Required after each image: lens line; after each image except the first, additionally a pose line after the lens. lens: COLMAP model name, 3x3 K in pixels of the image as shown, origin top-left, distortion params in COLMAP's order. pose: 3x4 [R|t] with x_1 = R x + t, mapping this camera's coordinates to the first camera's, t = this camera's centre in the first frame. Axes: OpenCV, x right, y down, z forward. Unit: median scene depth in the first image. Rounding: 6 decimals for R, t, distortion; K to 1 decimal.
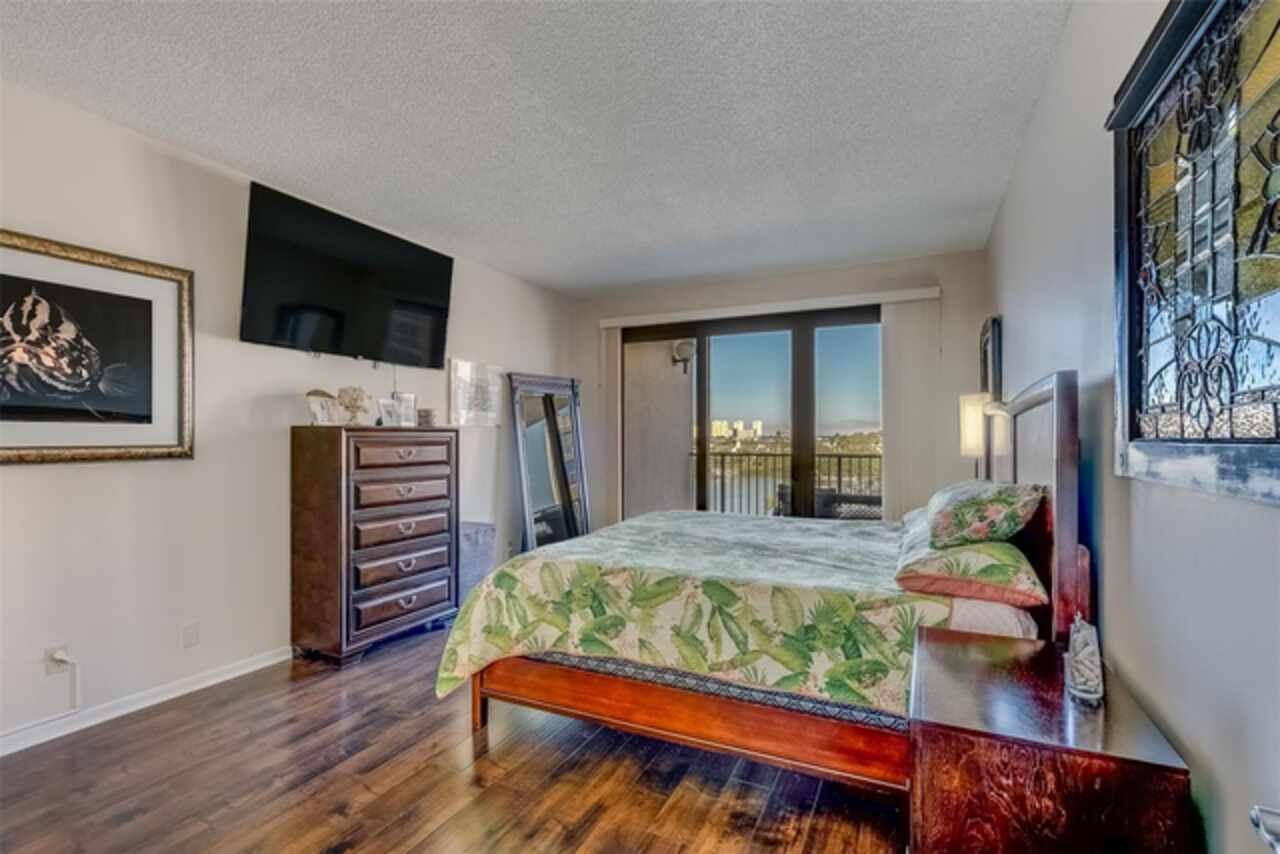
lens RADIAL K [[586.0, 0, 640.0], [0, 586.0, 427.0], [0, 0, 1]] dist [-0.001586, 0.000227]
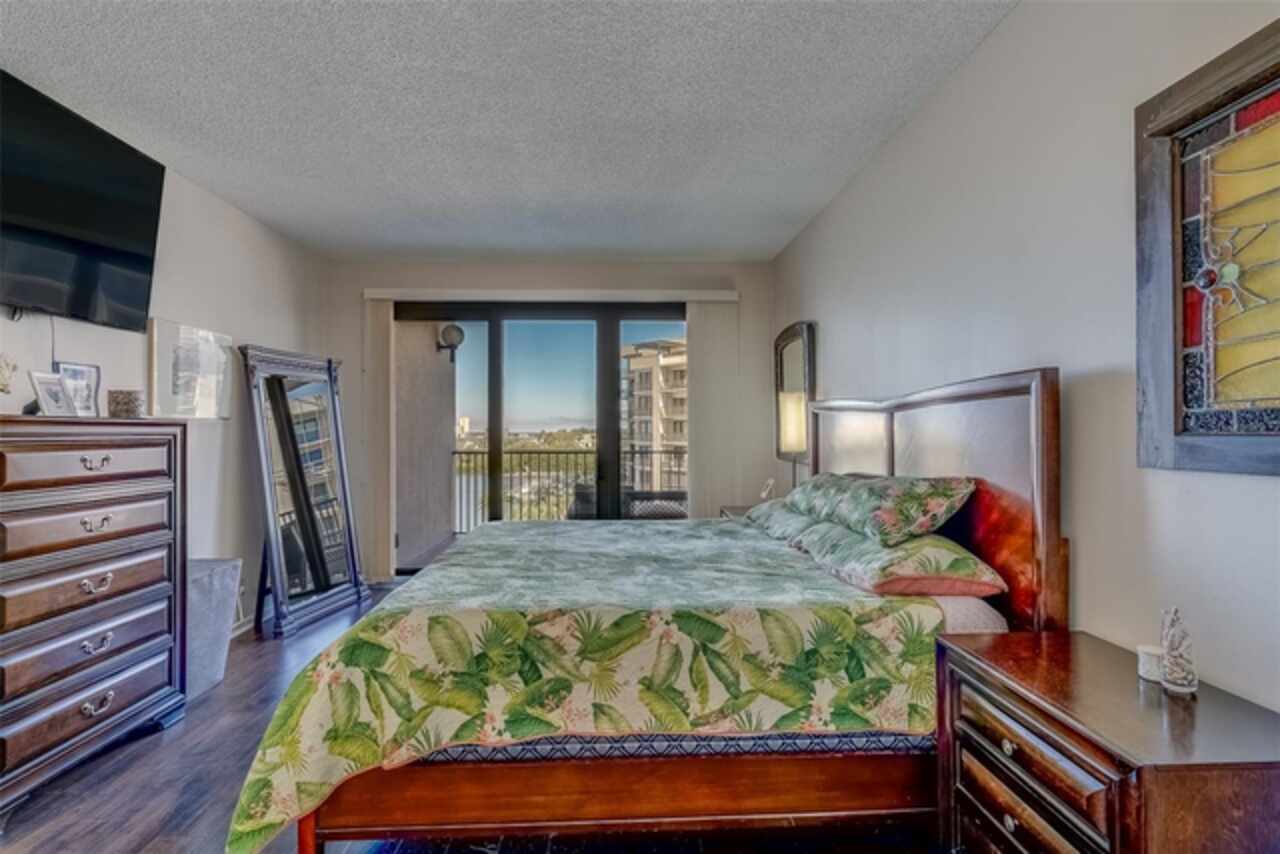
lens RADIAL K [[585.1, 0, 637.5], [0, 585.1, 420.9], [0, 0, 1]] dist [-0.001650, 0.000558]
pose [[0.883041, 0.007443, 0.469236, -0.299852], [-0.005008, 0.999967, -0.006437, 0.006582], [-0.469268, 0.003334, 0.883049, 0.312312]]
